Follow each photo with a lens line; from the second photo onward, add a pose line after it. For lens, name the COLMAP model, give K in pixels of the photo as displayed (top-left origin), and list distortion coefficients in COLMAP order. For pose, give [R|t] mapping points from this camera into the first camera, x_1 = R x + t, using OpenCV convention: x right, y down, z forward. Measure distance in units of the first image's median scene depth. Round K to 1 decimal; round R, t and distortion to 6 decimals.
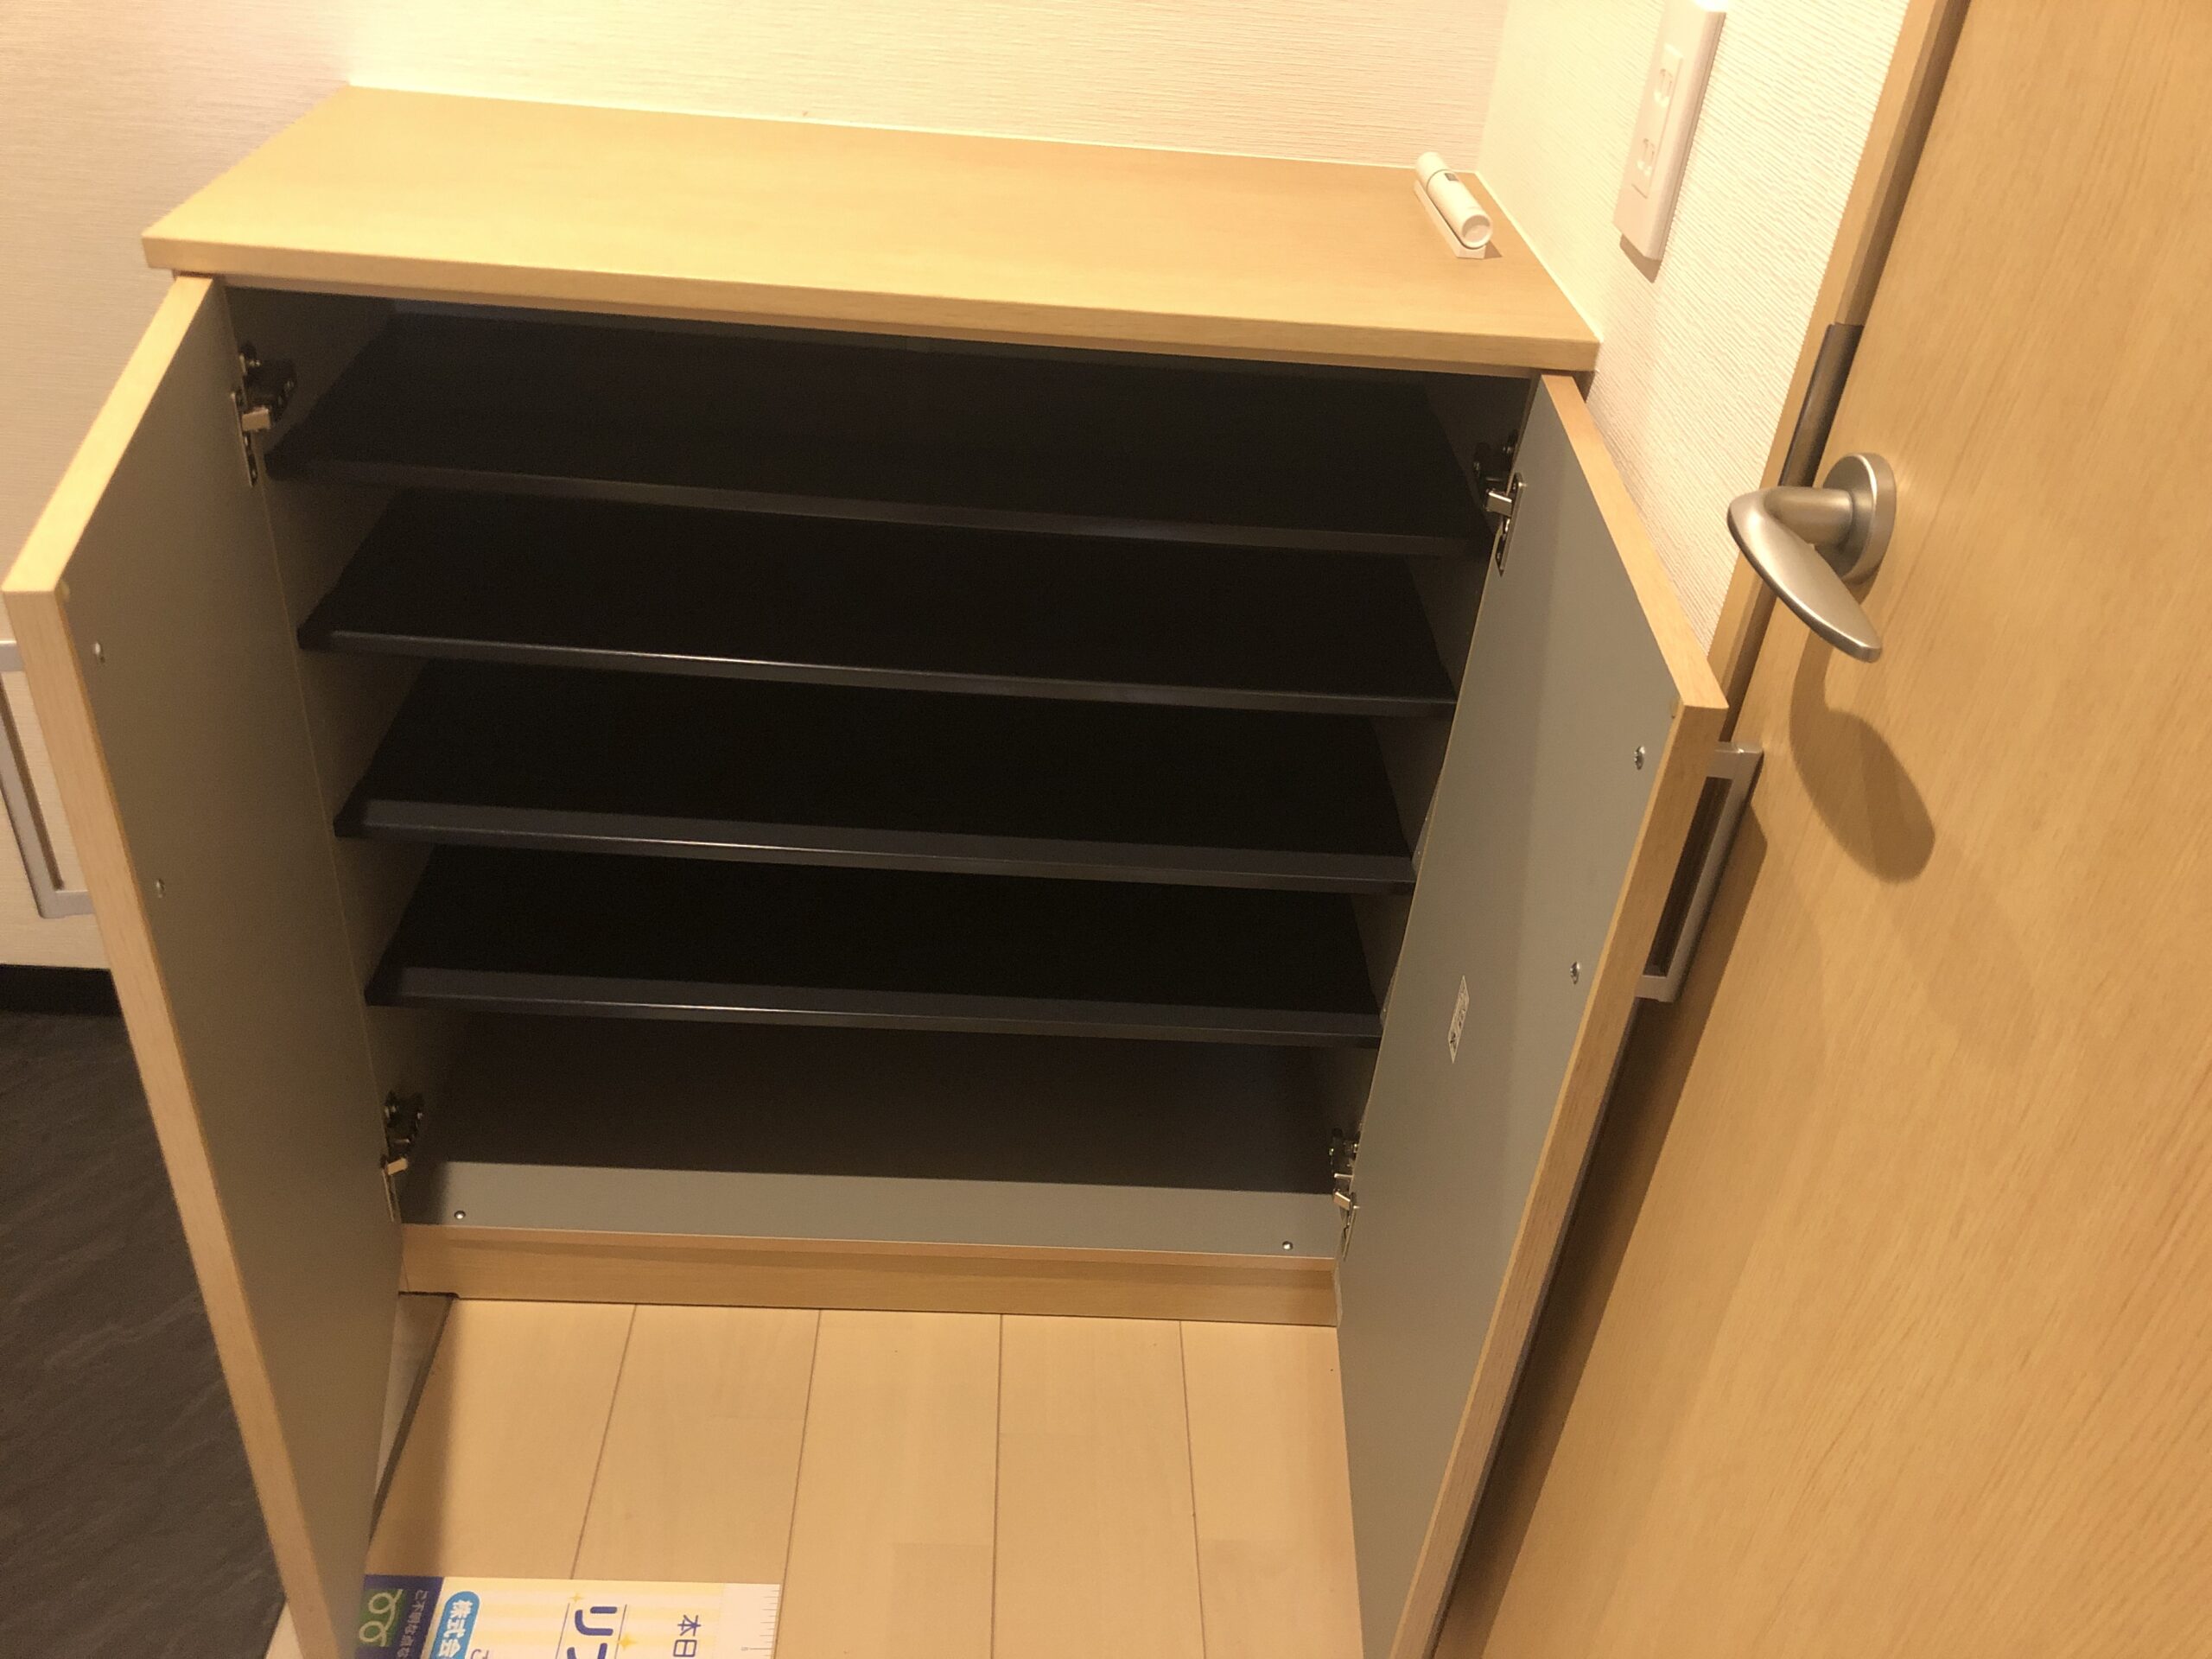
lens RADIAL K [[1824.6, 0, 1086.7], [0, 1824.6, 885.4], [0, 0, 1]] dist [0.006800, -0.003675]
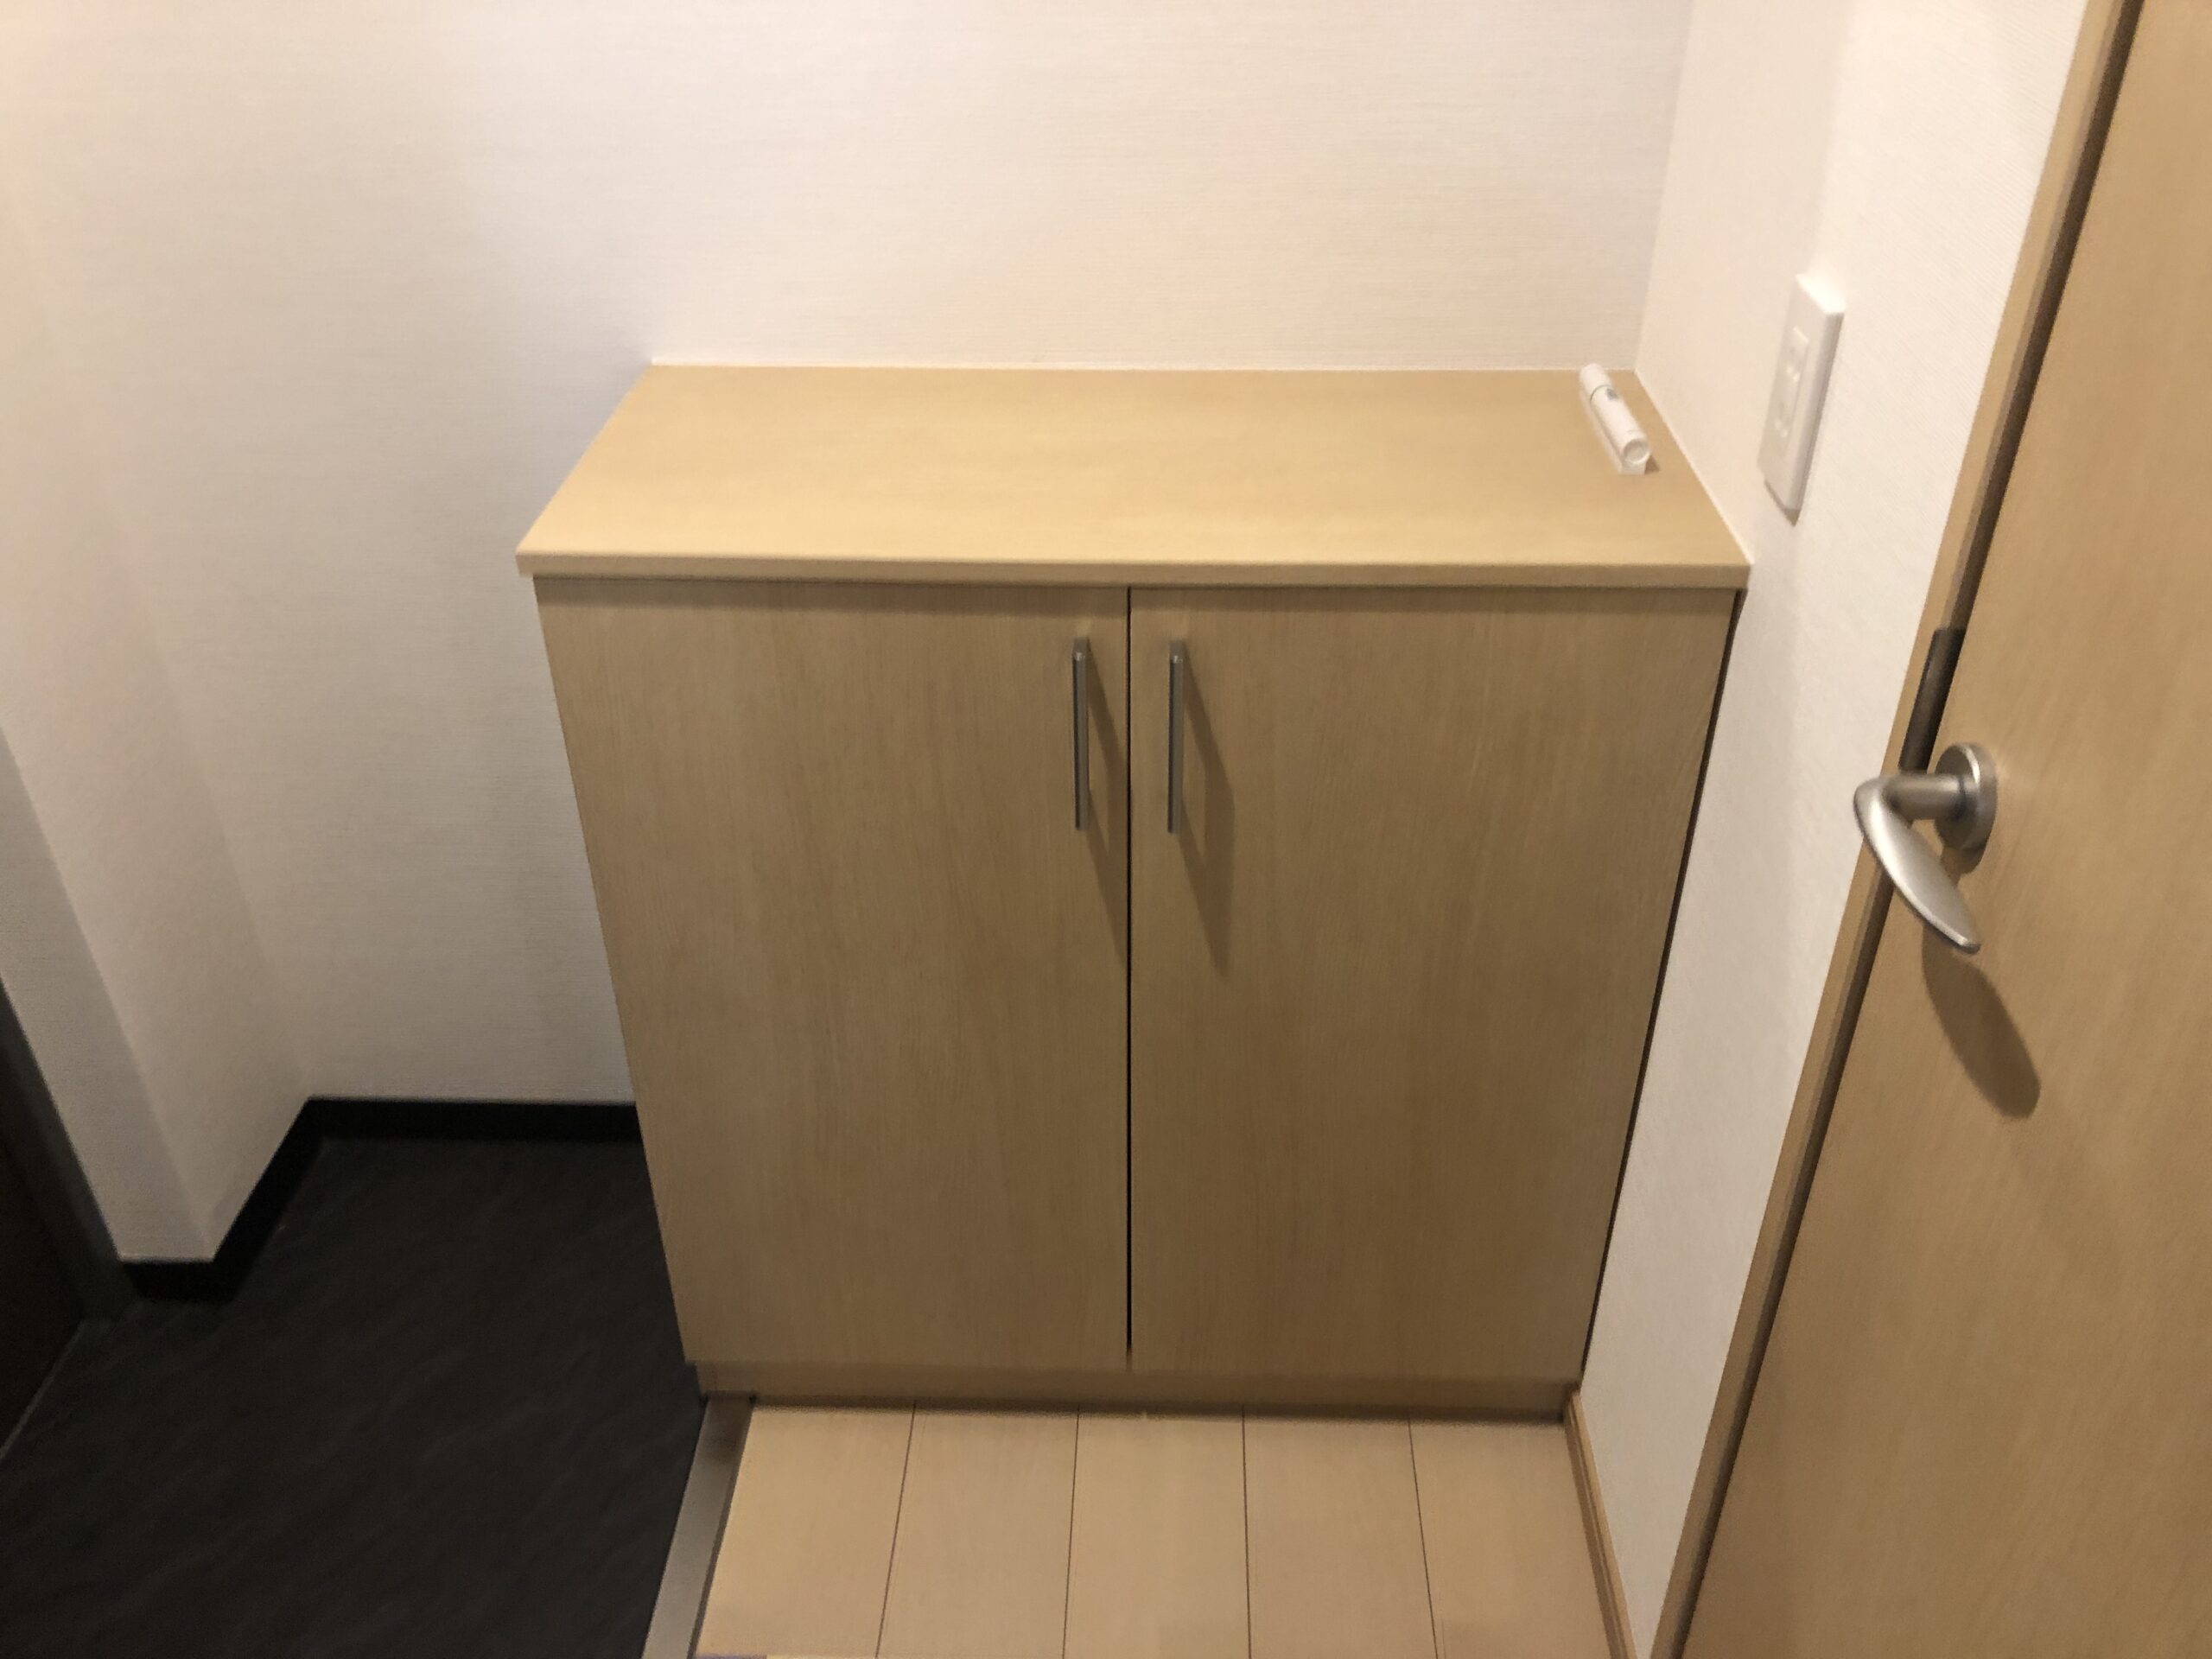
lens RADIAL K [[1810.0, 0, 1106.0], [0, 1810.0, 829.5], [0, 0, 1]] dist [0.053629, -0.116757]
pose [[0.994446, -0.039027, -0.097745, -0.014019], [0.035753, 0.998747, -0.035026, -0.120036], [0.098990, 0.031337, 0.994595, -0.172156]]
